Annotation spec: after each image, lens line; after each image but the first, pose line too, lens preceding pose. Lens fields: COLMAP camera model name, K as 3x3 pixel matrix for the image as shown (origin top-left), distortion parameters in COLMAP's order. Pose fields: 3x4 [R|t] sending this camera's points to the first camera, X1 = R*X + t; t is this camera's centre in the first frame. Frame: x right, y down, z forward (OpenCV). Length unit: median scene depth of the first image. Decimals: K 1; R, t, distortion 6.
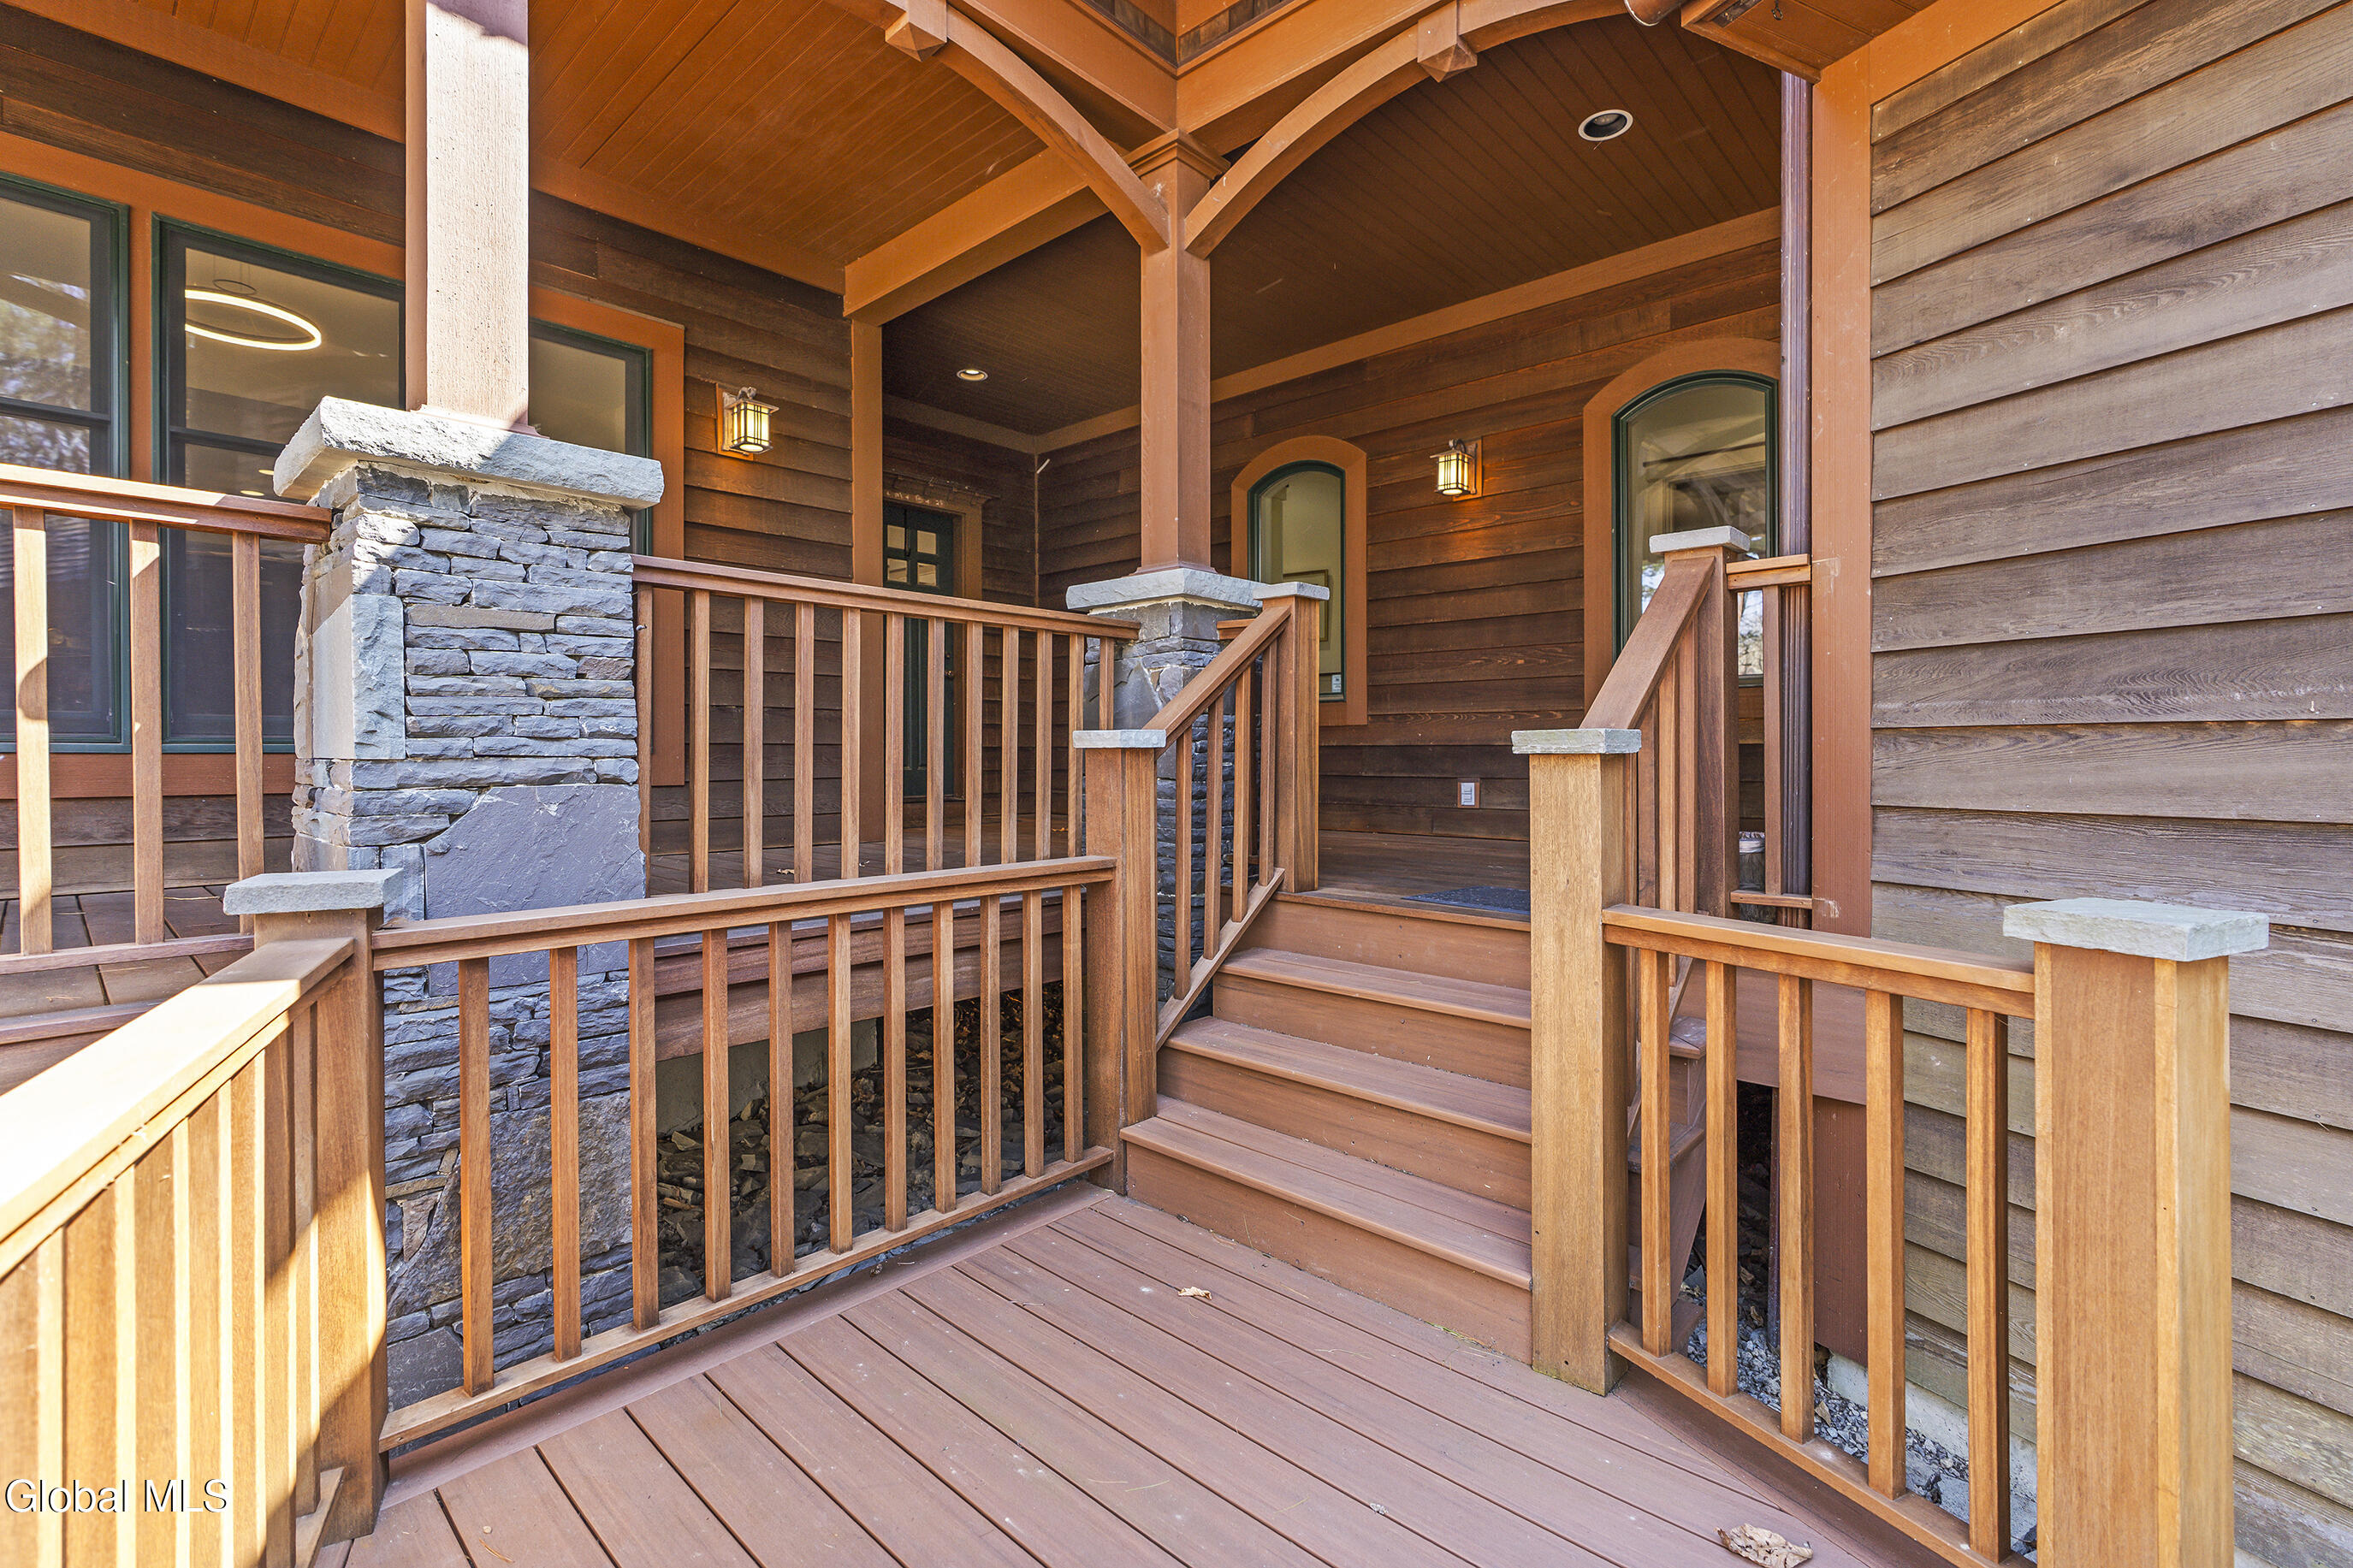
lens RADIAL K [[1029.3, 0, 1185.3], [0, 1029.3, 744.5], [0, 0, 1]] dist [-0.002311, -0.000379]
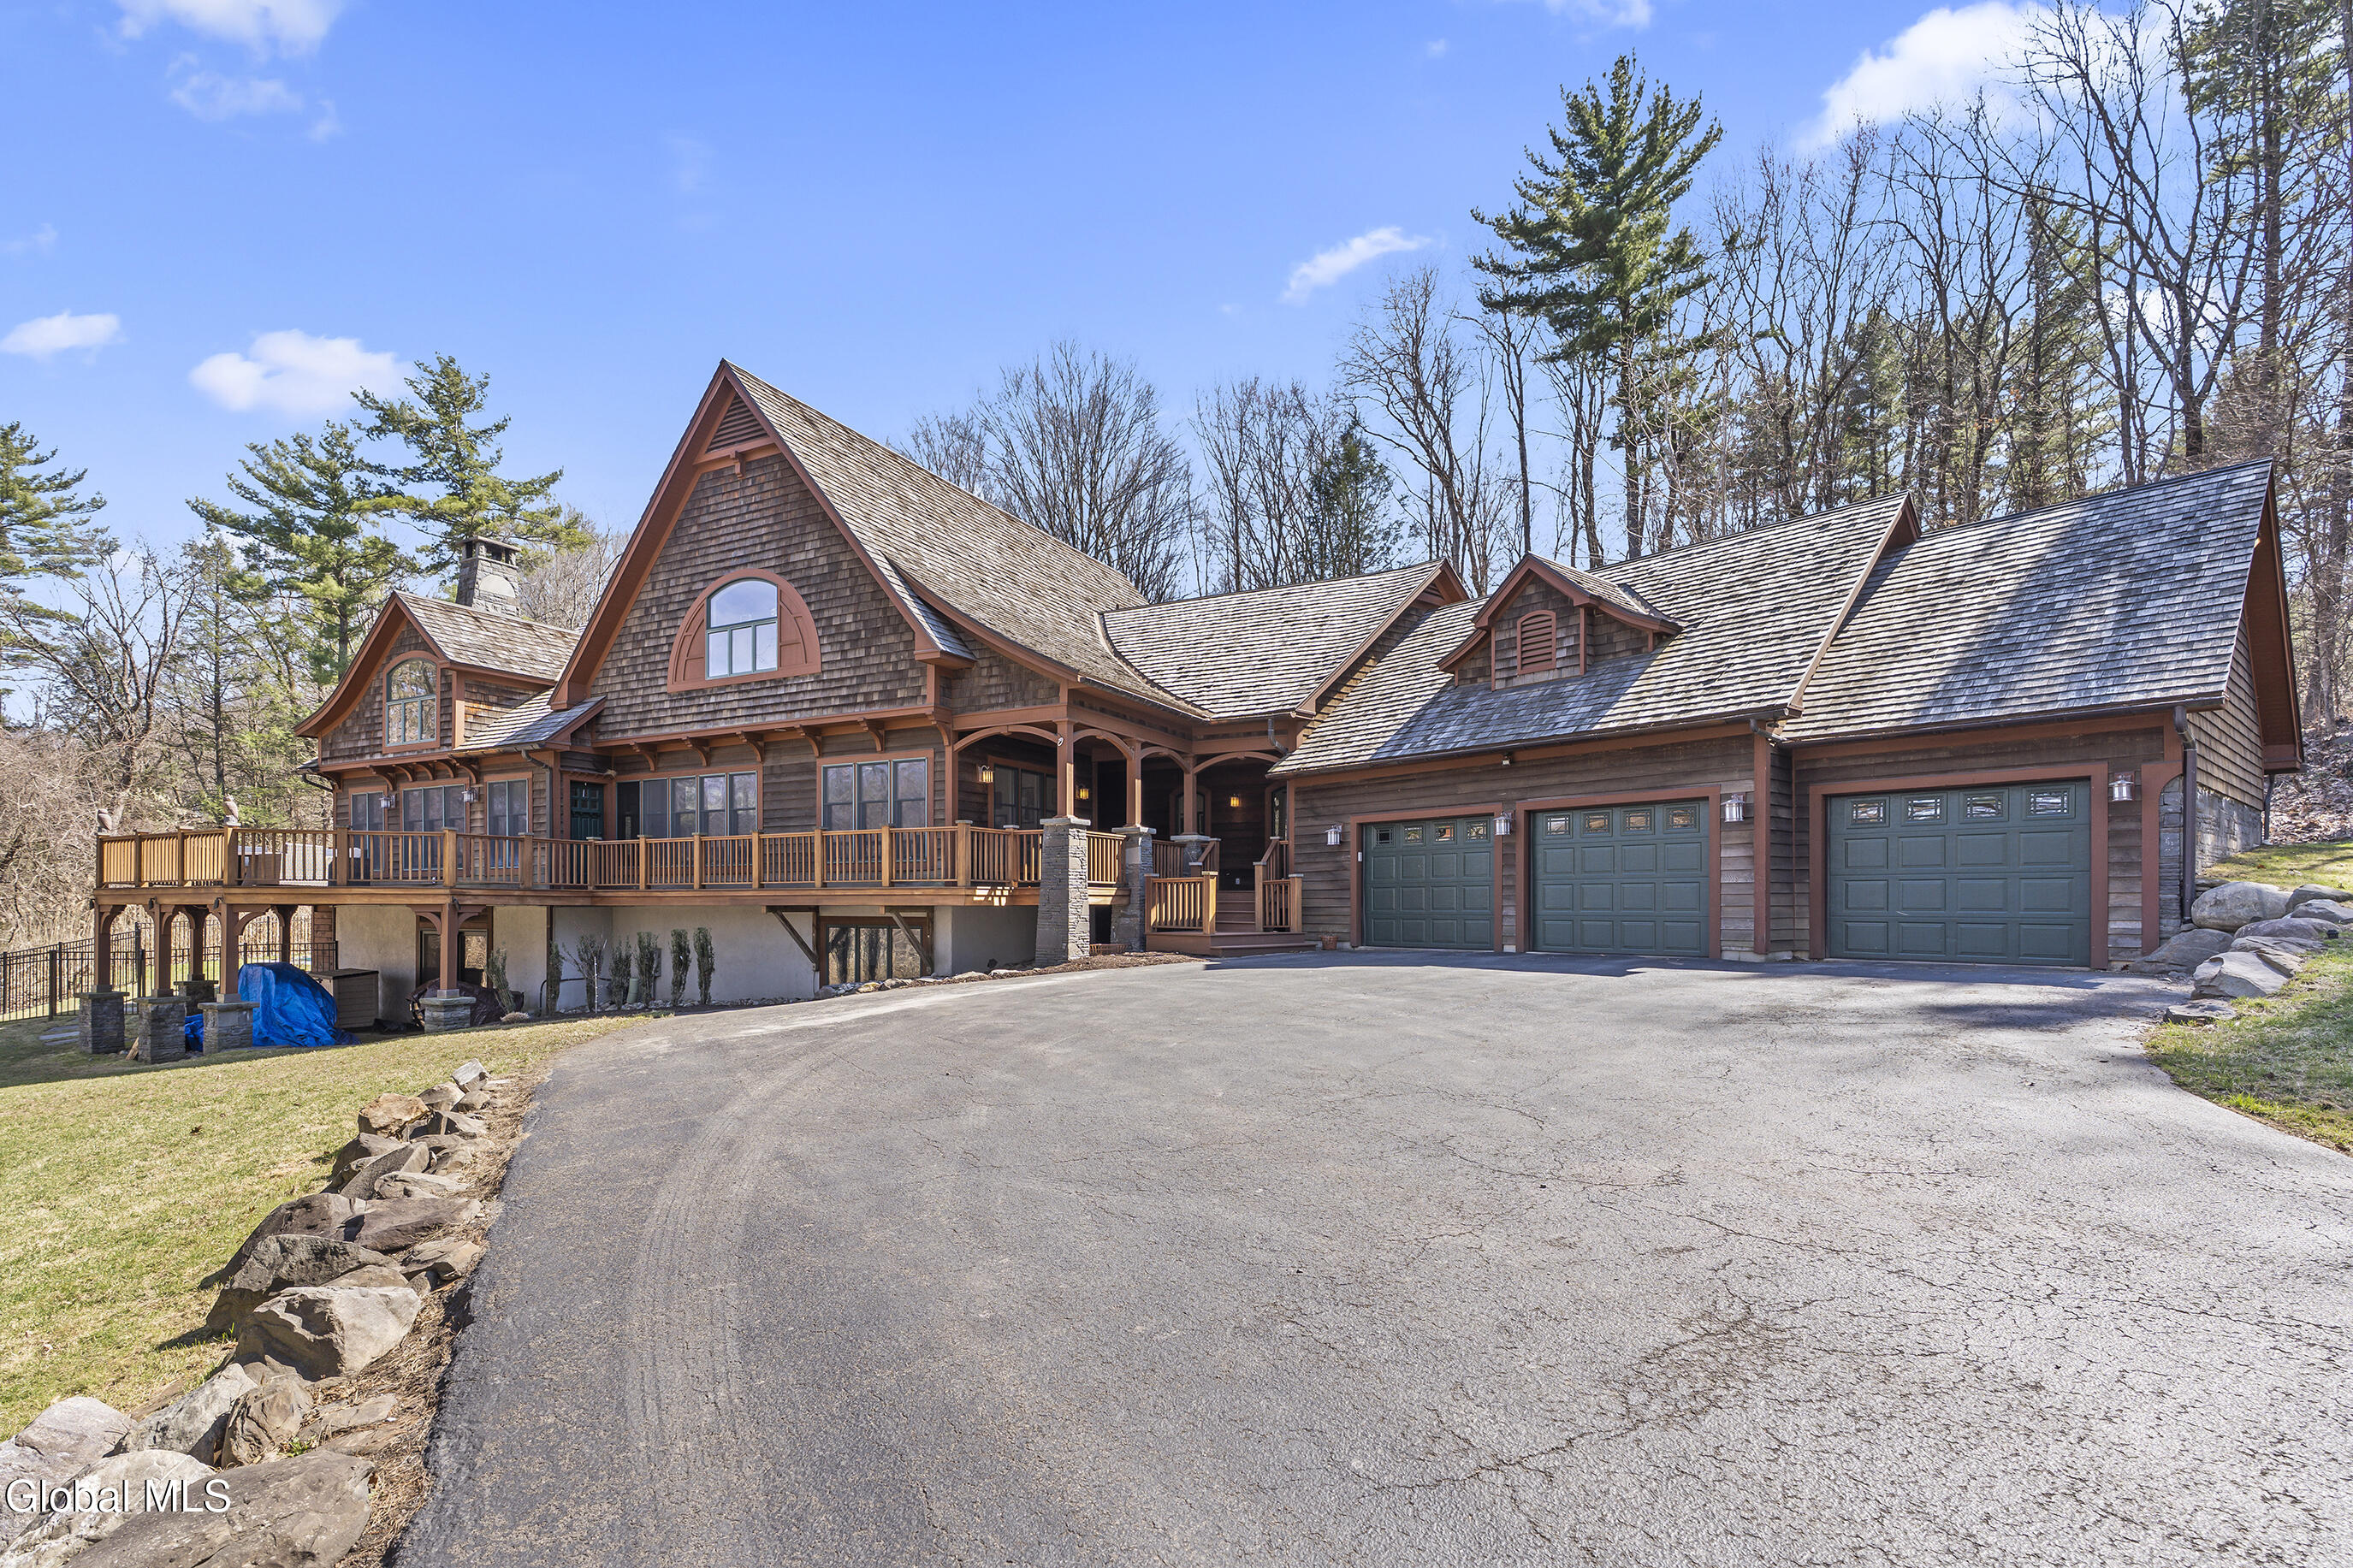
lens RADIAL K [[1029.3, 0, 1185.3], [0, 1029.3, 744.5], [0, 0, 1]] dist [-0.002311, -0.000379]
pose [[0.963882, 0.042363, 0.262939, -2.029836], [-0.003546, 0.989222, -0.146380, 0.215428], [-0.266306, 0.140161, 0.953644, -5.767316]]
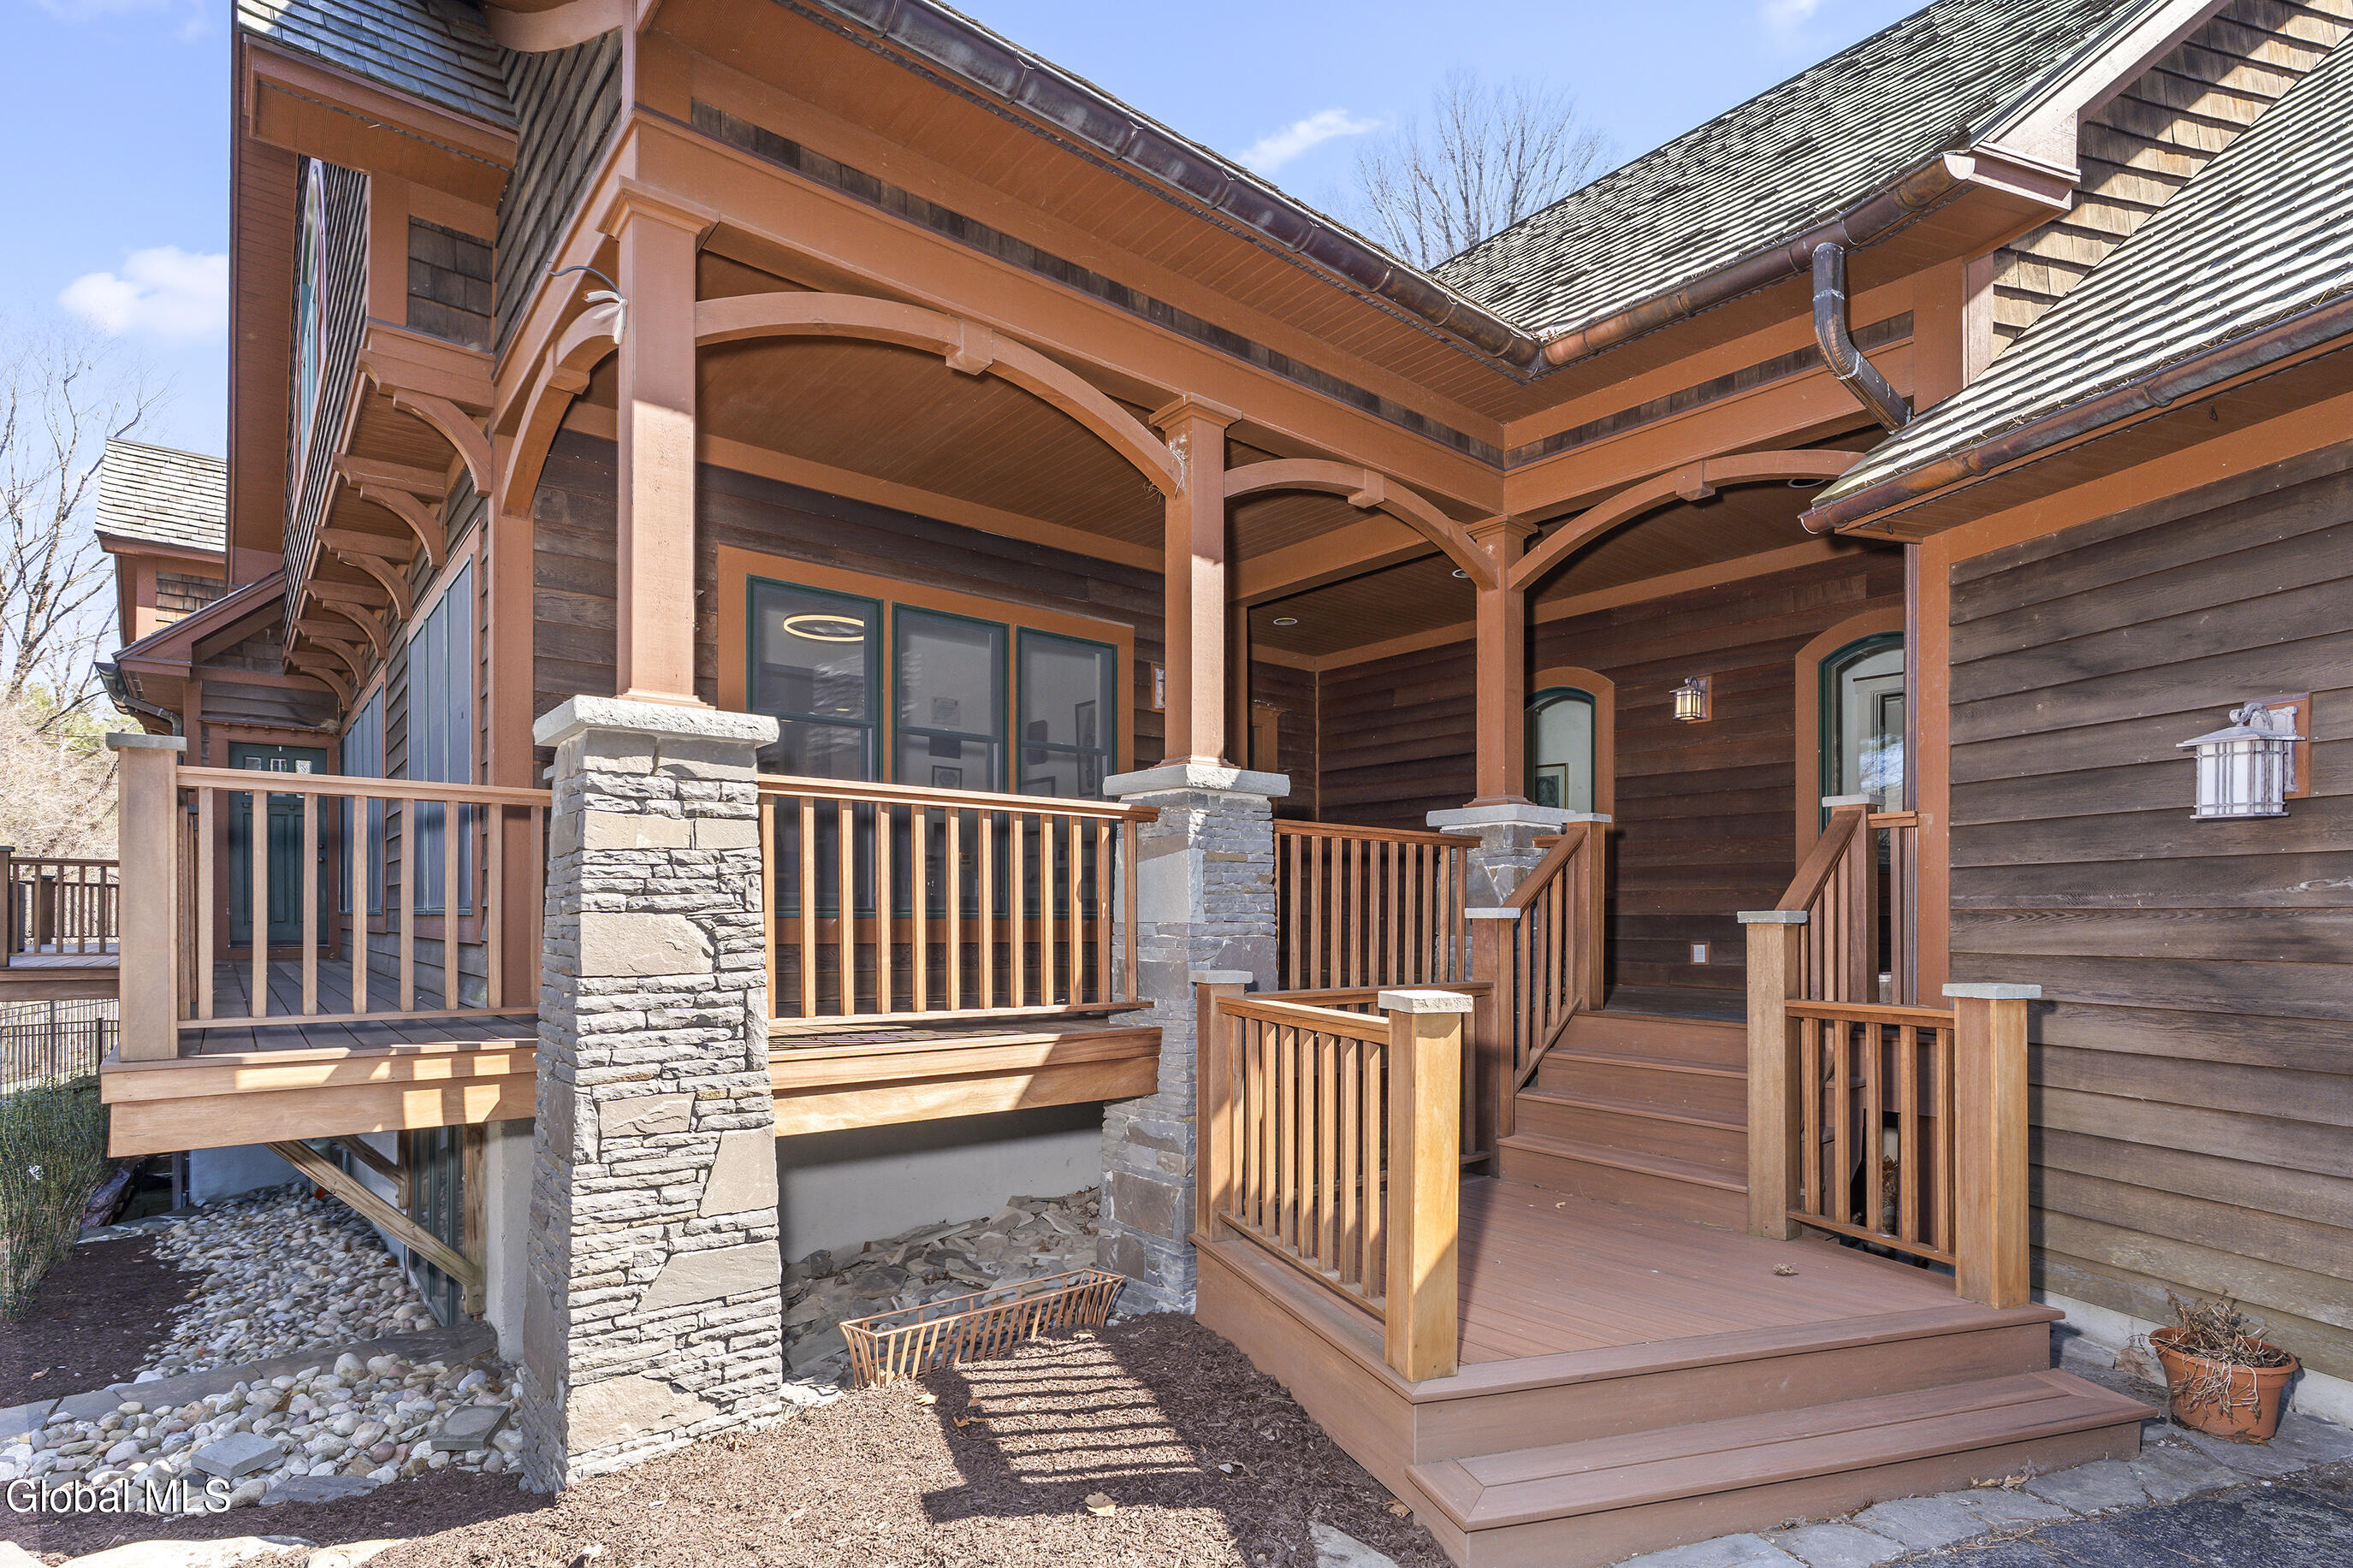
lens RADIAL K [[1160.6, 0, 1170.1], [0, 1160.6, 902.9], [0, 0, 1]] dist [0.001867, 0.000348]
pose [[0.989429, 0.003069, -0.144984, -0.340602], [-0.003784, 0.999982, -0.004659, -0.011382], [0.144967, 0.005158, 0.989423, -1.063299]]
